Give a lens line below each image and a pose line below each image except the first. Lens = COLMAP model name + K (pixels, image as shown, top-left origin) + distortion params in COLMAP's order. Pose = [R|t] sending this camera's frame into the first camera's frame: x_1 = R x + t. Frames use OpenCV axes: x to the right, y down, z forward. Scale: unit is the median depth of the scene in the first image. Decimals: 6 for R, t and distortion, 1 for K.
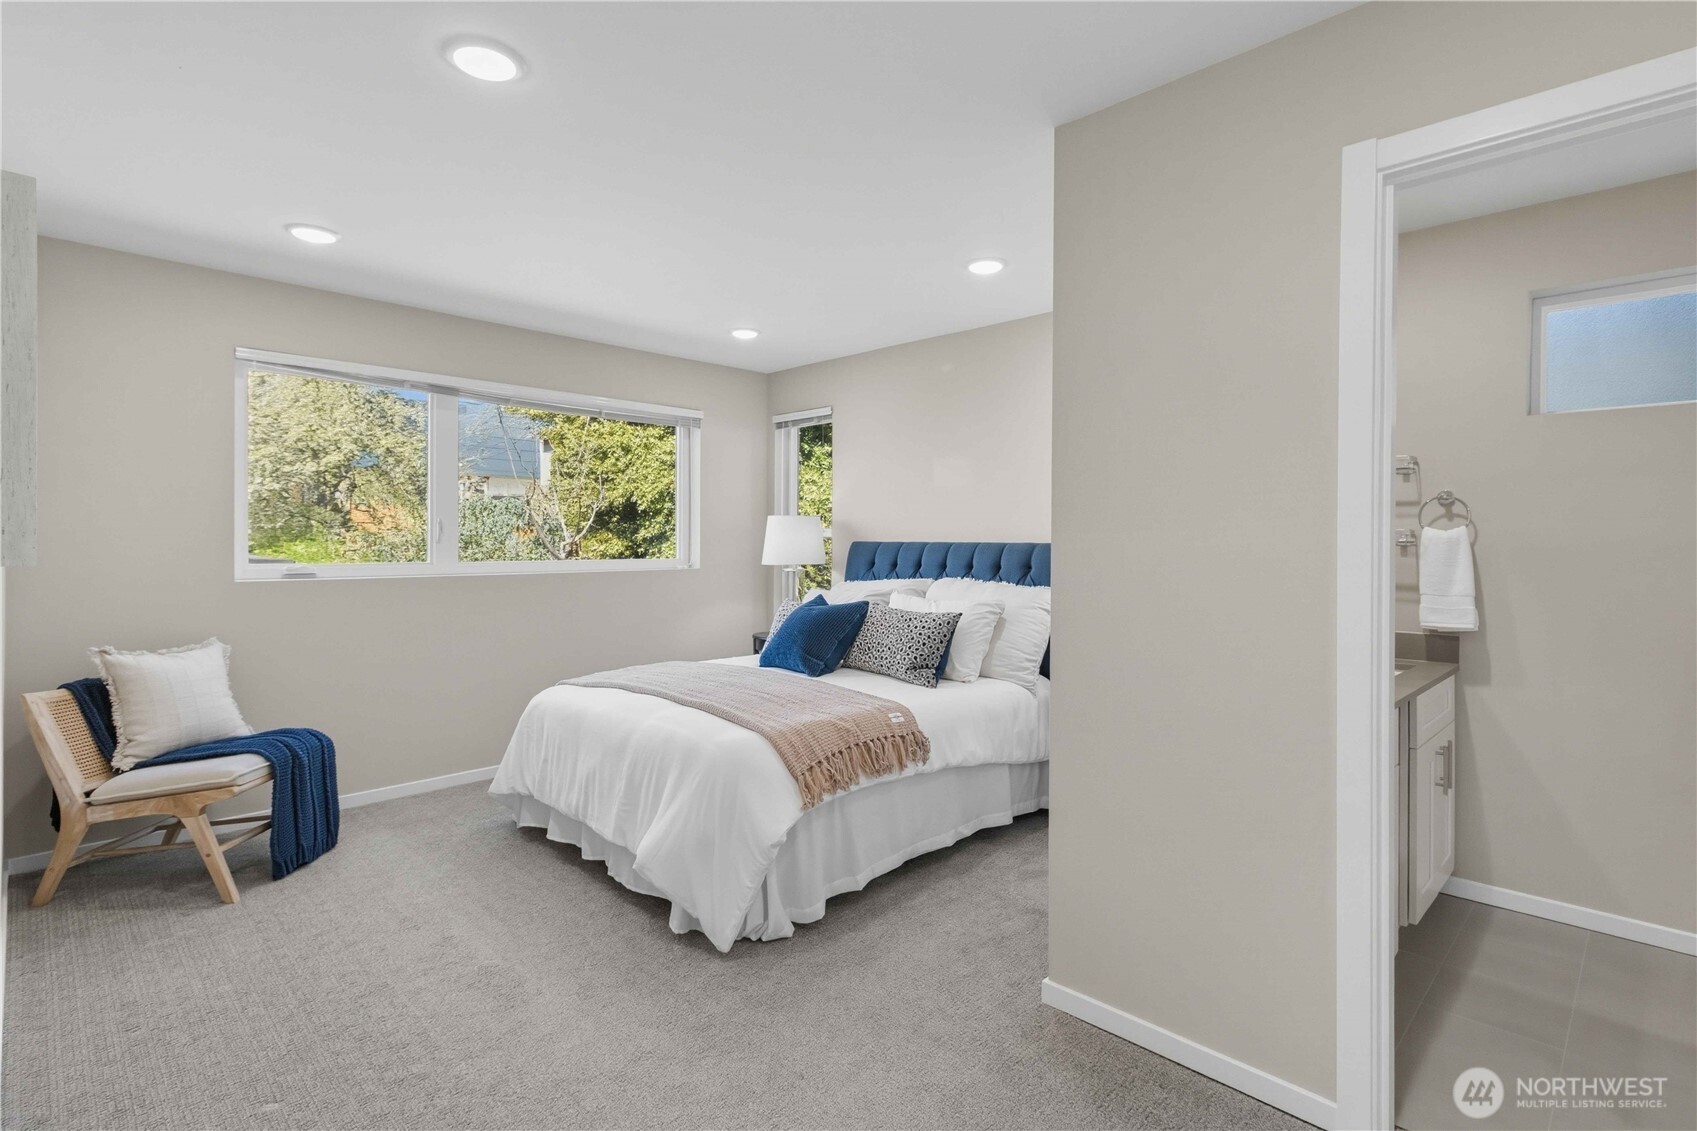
lens RADIAL K [[811.8, 0, 868.1], [0, 811.8, 537.3], [0, 0, 1]] dist [0.001438, -0.000190]
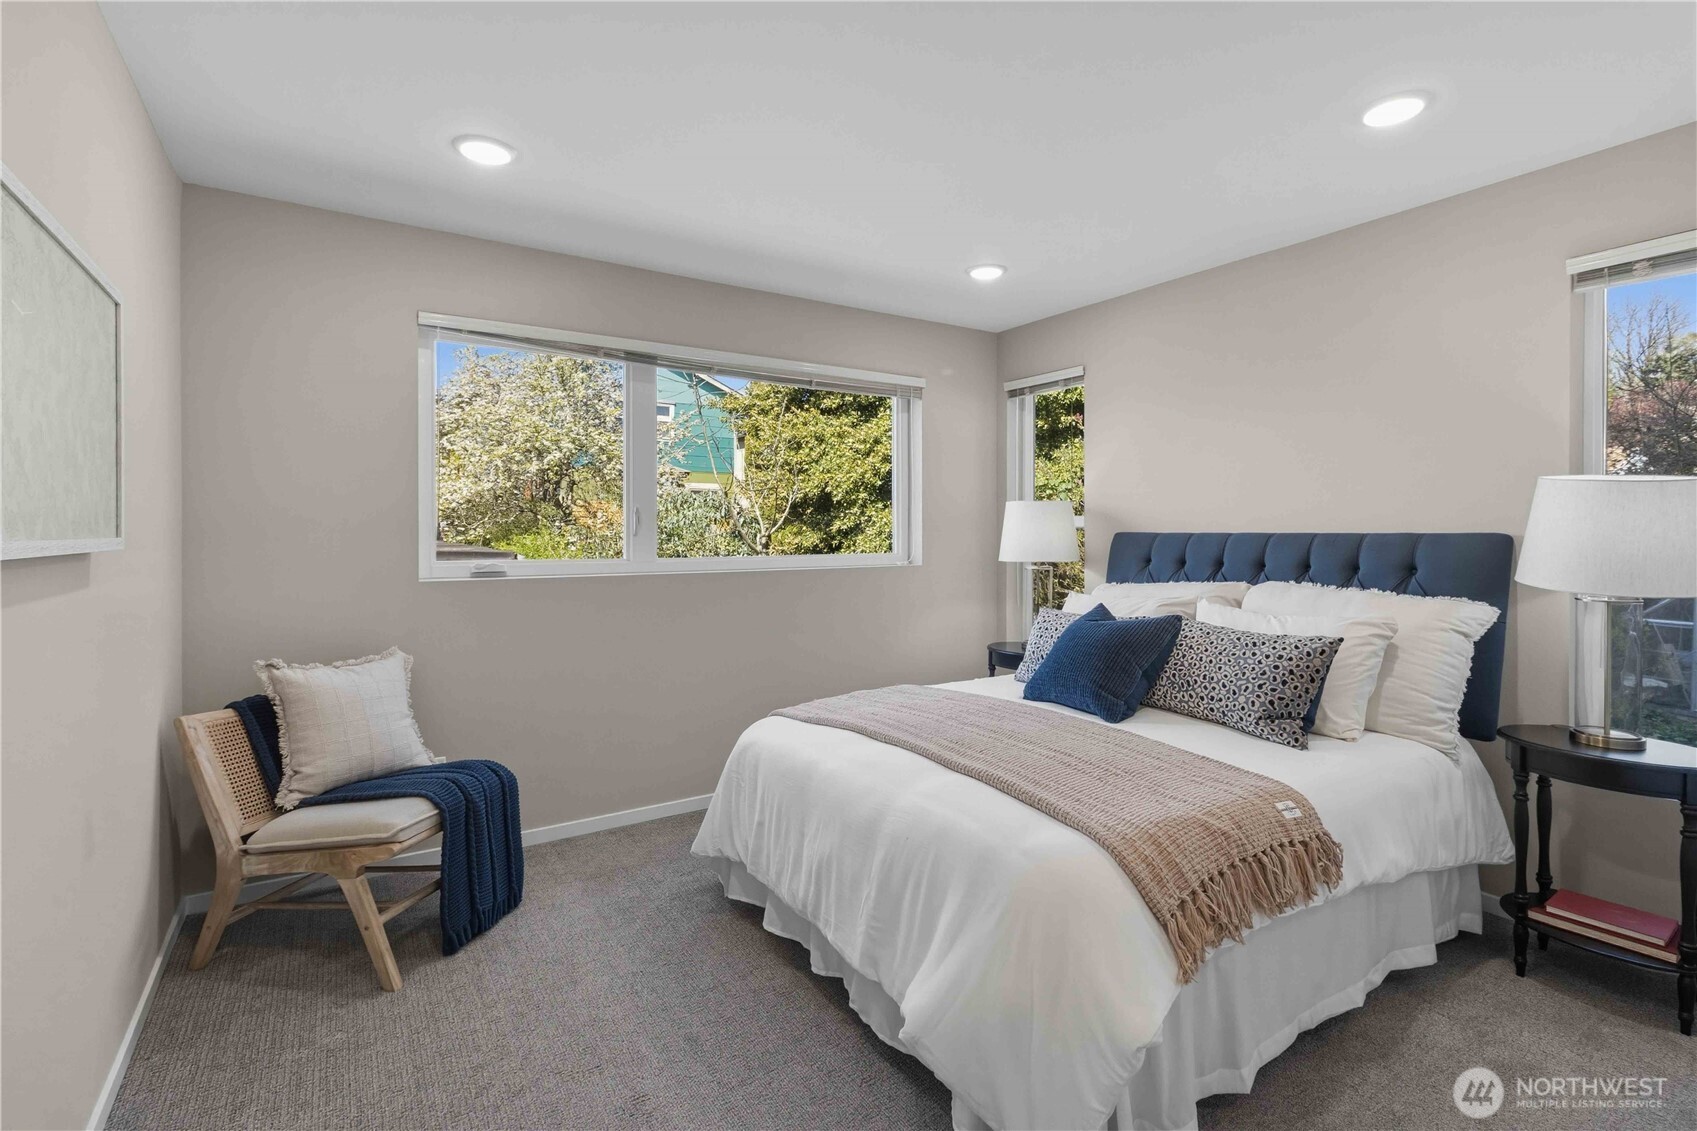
lens RADIAL K [[799.9, 0, 871.0], [0, 799.9, 526.2], [0, 0, 1]] dist [-0.000777, 0.000298]
pose [[0.977273, -0.006025, -0.211898, -0.124569], [0.005340, 0.999978, -0.003808, 0.000947], [0.211917, 0.002590, 0.977284, 0.265551]]
